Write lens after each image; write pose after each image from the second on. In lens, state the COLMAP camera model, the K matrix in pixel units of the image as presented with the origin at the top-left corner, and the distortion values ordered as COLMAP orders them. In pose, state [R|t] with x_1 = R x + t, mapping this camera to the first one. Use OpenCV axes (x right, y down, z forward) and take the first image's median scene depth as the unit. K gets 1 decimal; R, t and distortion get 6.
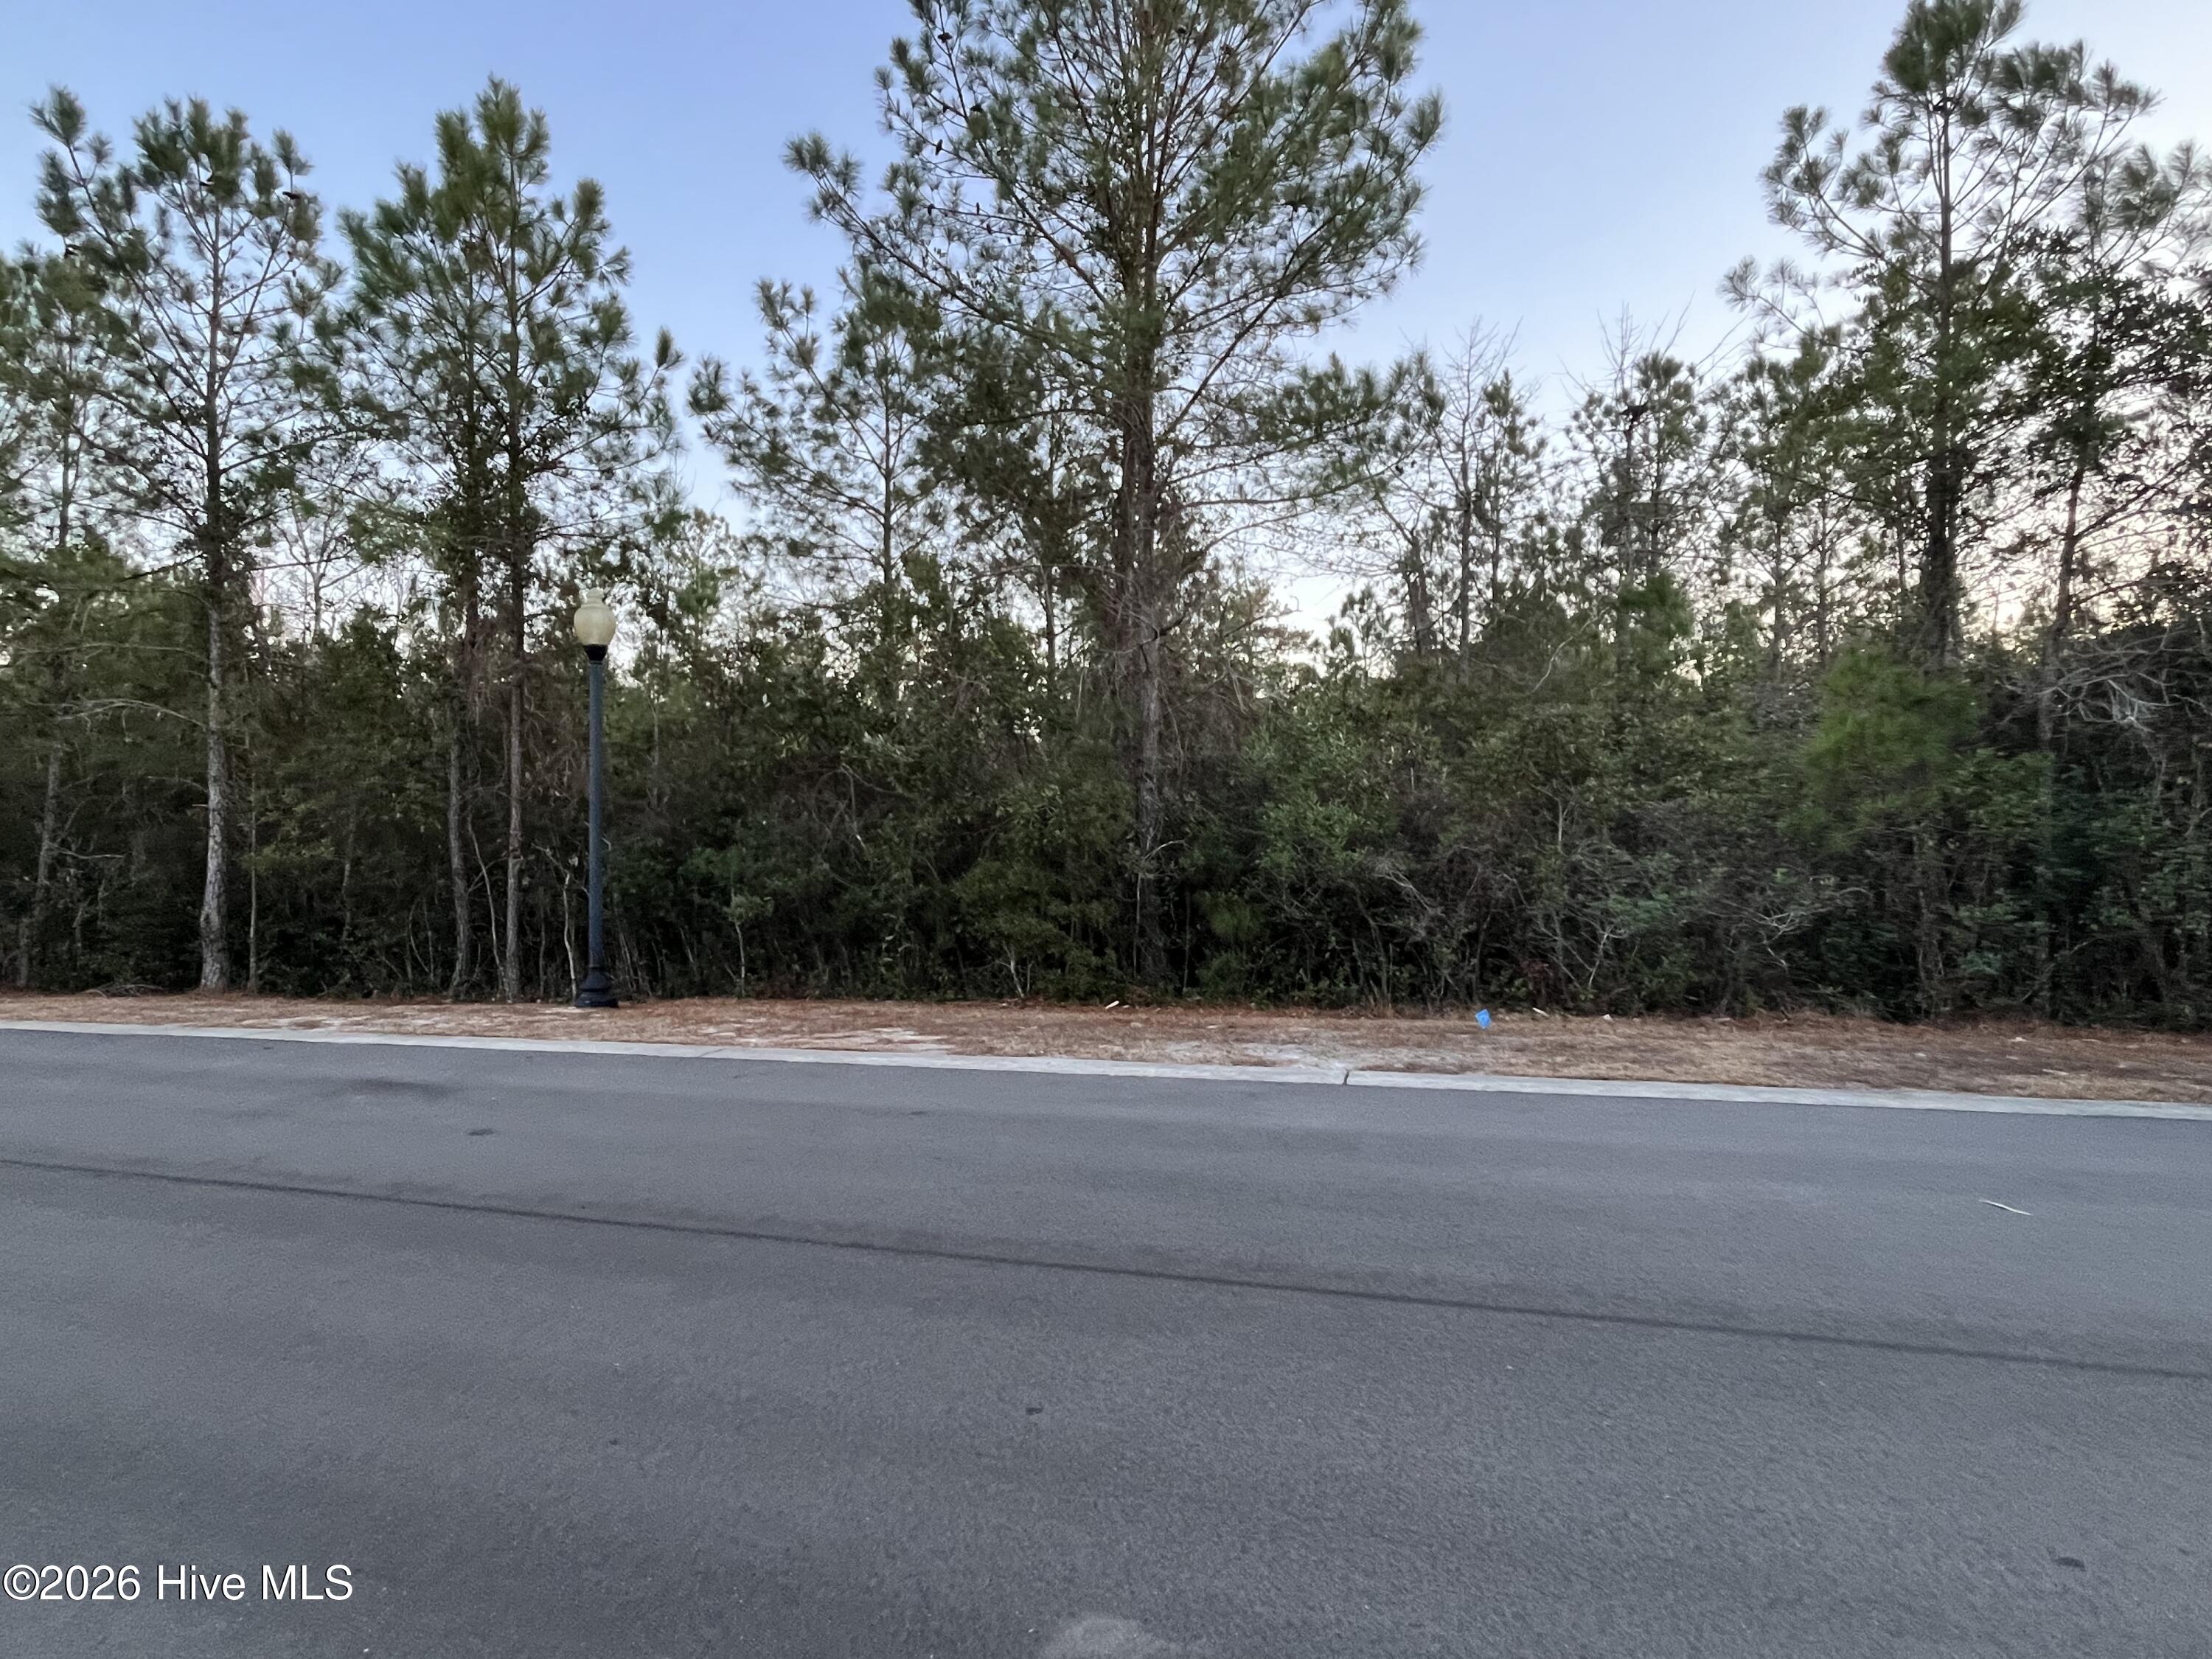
lens RADIAL K [[1120.2, 0, 1119.7], [0, 1120.2, 840.6], [0, 0, 1]] dist [-0.001918, -0.000721]
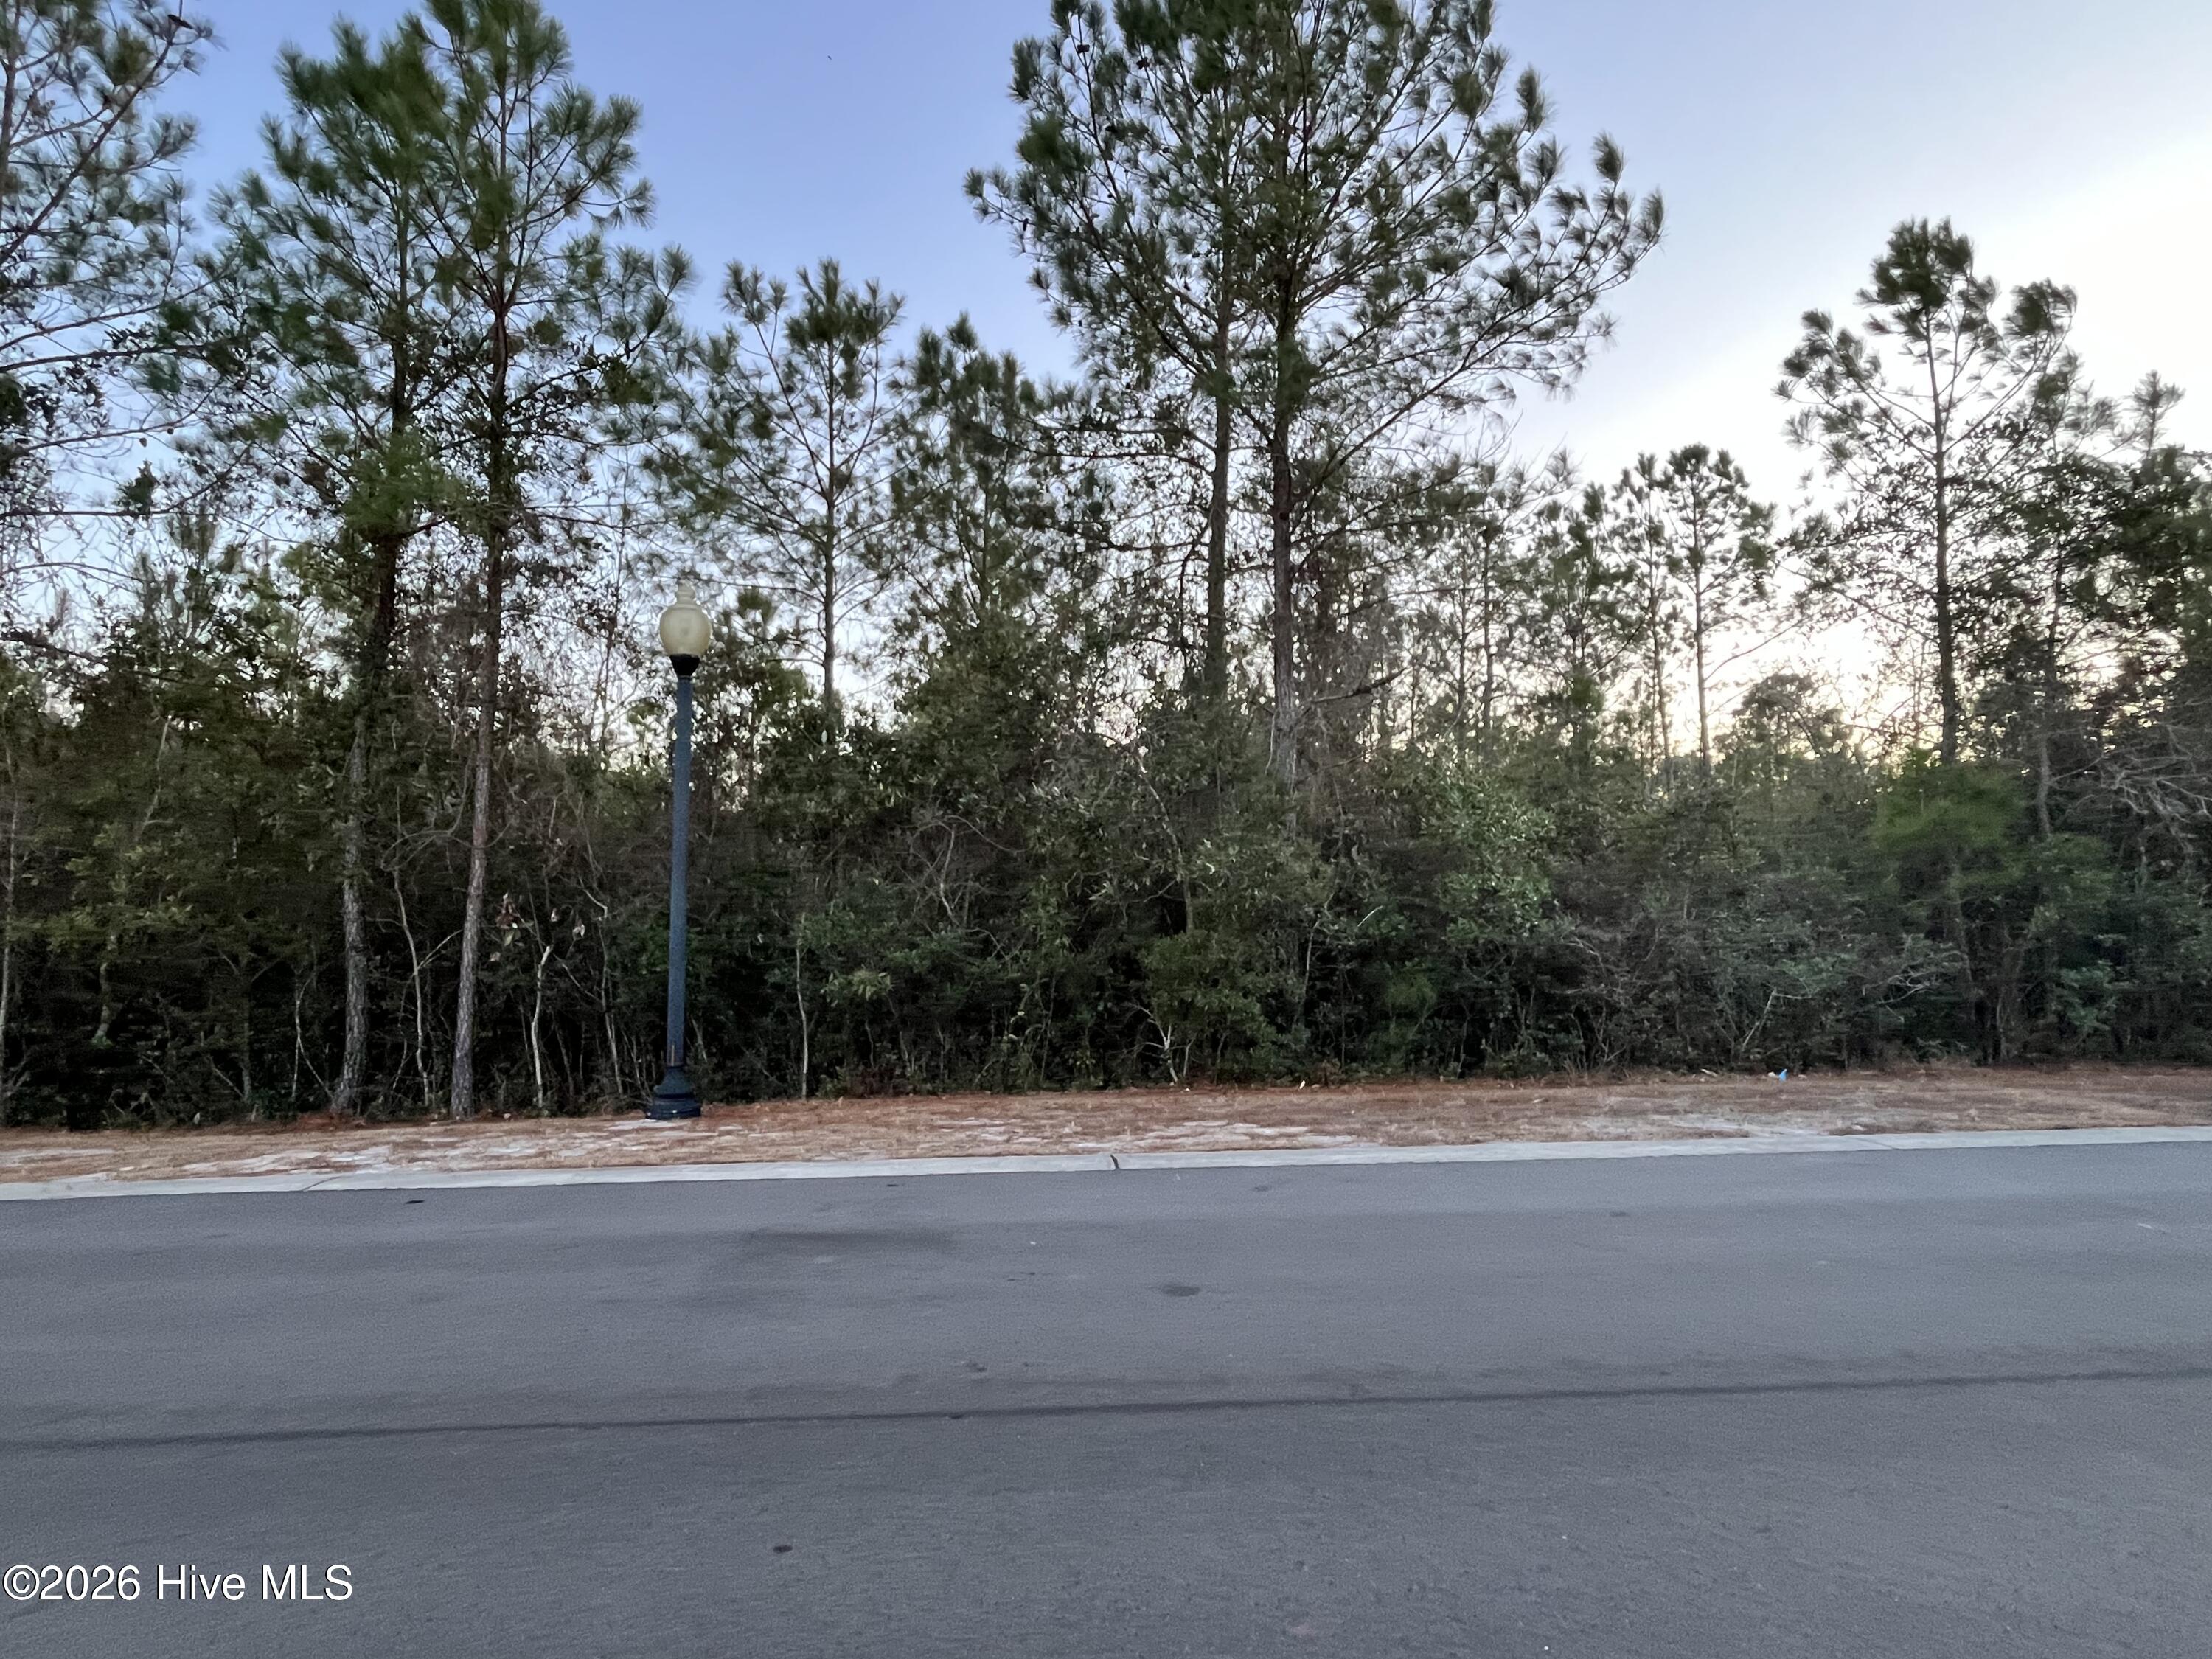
lens RADIAL K [[1120.2, 0, 1102.7], [0, 1120.2, 810.7], [0, 0, 1]] dist [-0.001918, -0.000721]
pose [[0.942039, 0.043848, 0.332626, -0.460263], [-0.006848, 0.993729, -0.111603, 0.027070], [-0.335434, 0.102856, 0.936432, 0.189644]]
